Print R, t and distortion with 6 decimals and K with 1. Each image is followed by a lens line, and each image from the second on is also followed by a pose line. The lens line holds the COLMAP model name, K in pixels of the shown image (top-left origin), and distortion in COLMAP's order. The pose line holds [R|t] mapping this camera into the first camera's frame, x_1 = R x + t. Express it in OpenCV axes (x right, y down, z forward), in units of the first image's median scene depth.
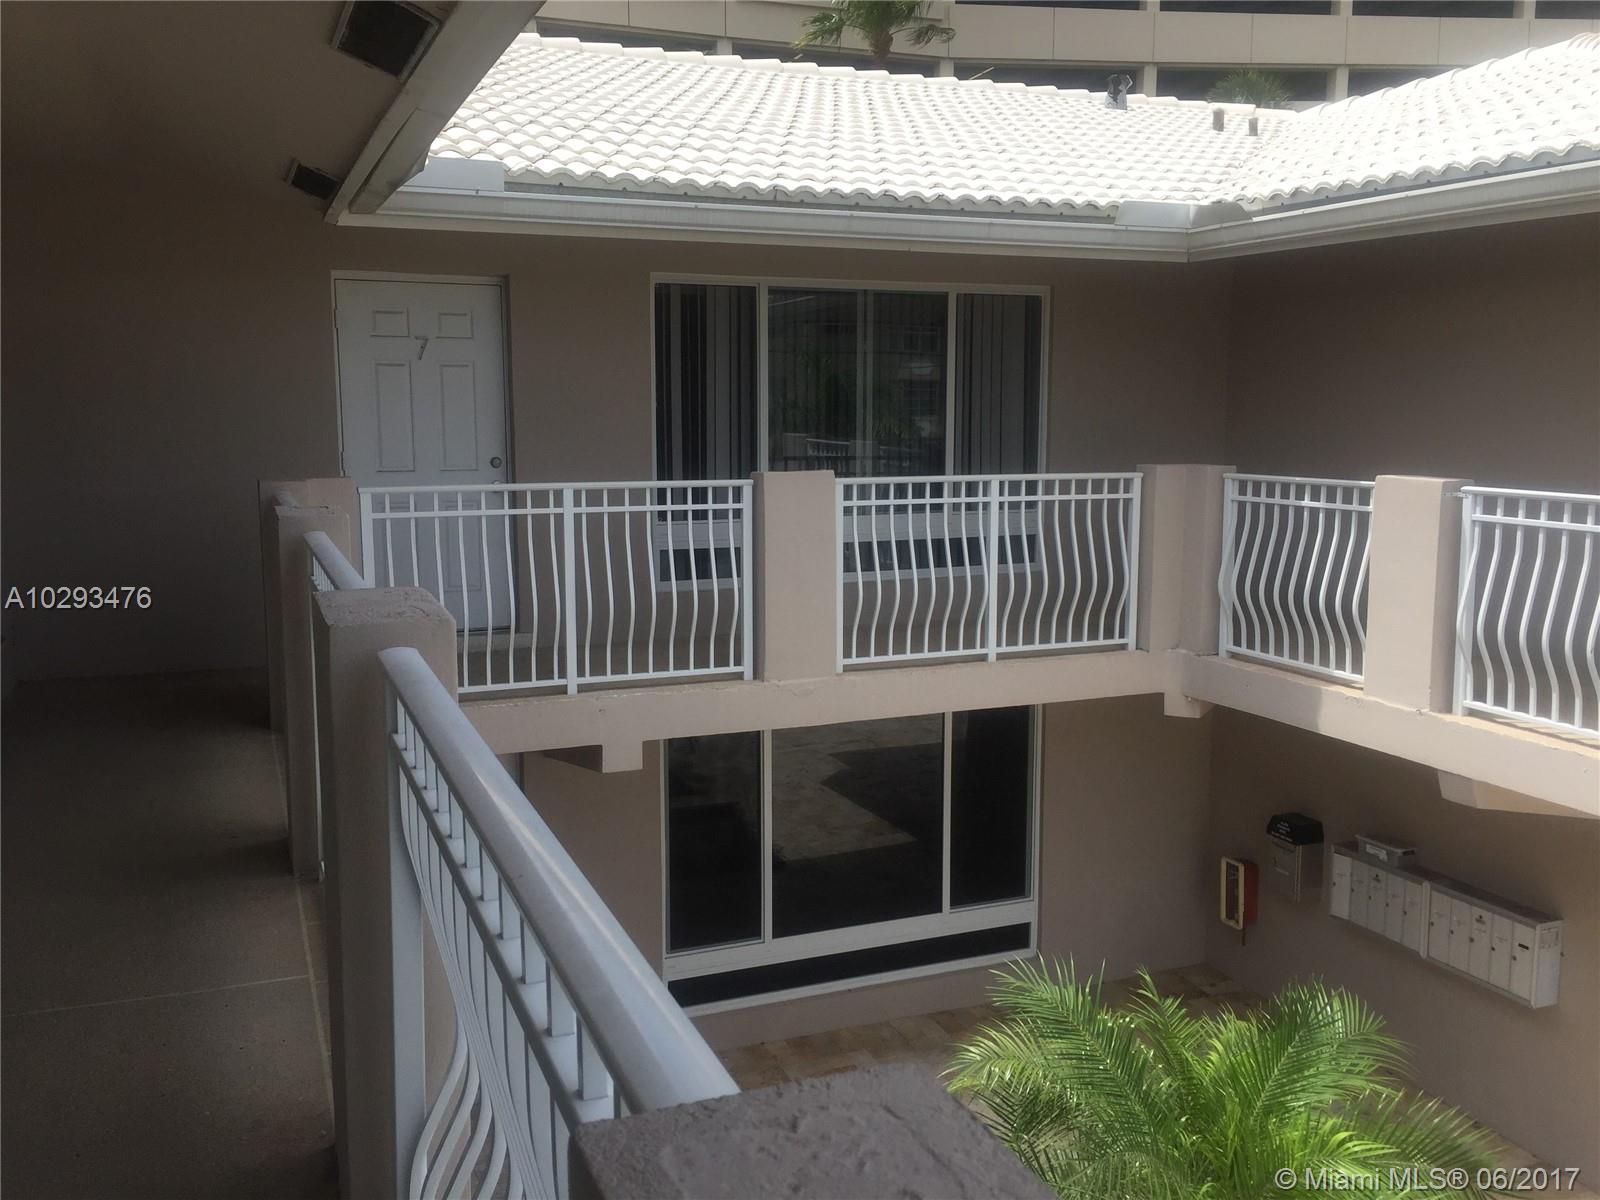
lens RADIAL K [[1371.6, 0, 798.0], [0, 1371.6, 598.1], [0, 0, 1]] dist [-0.005421, -0.000743]
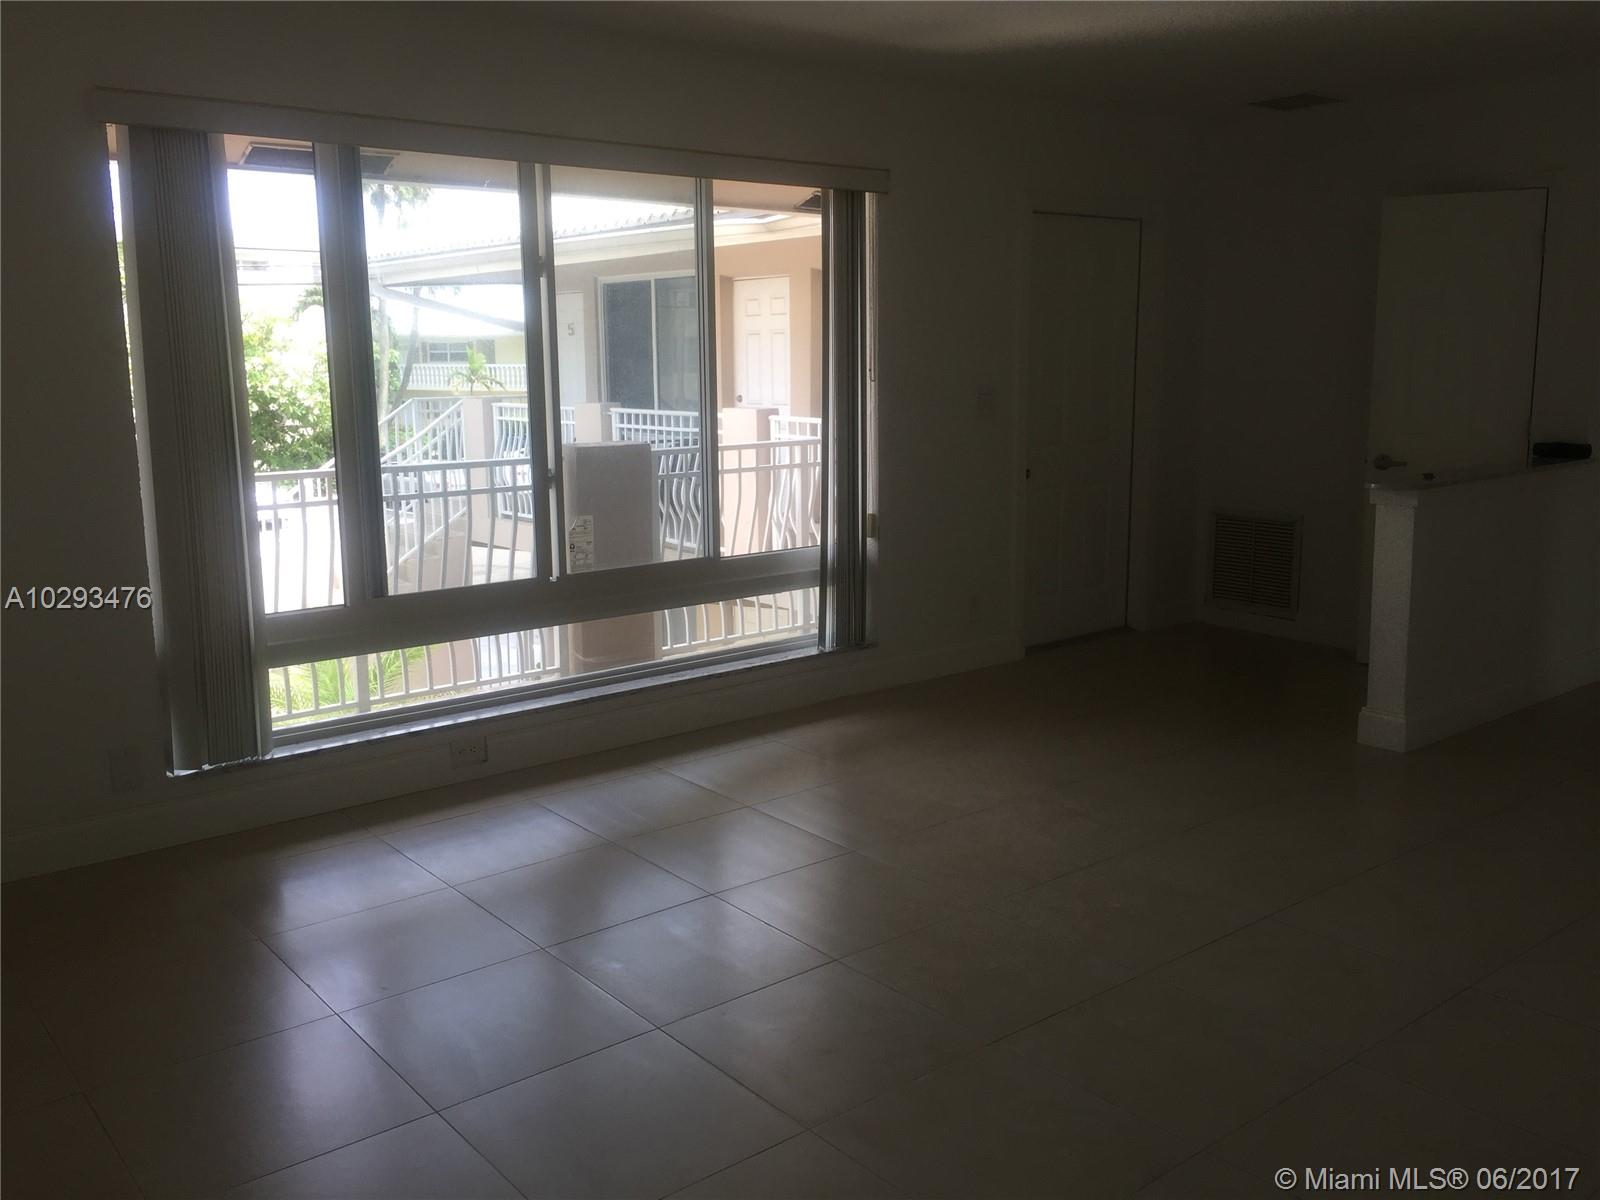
lens RADIAL K [[1371.6, 0, 798.7], [0, 1371.6, 597.9], [0, 0, 1]] dist [-0.005421, -0.000743]
pose [[0.287096, 0.159560, -0.944519, 1.506839], [-0.126591, 0.983701, 0.127700, -0.097948], [0.949500, 0.082905, 0.302616, 0.731268]]
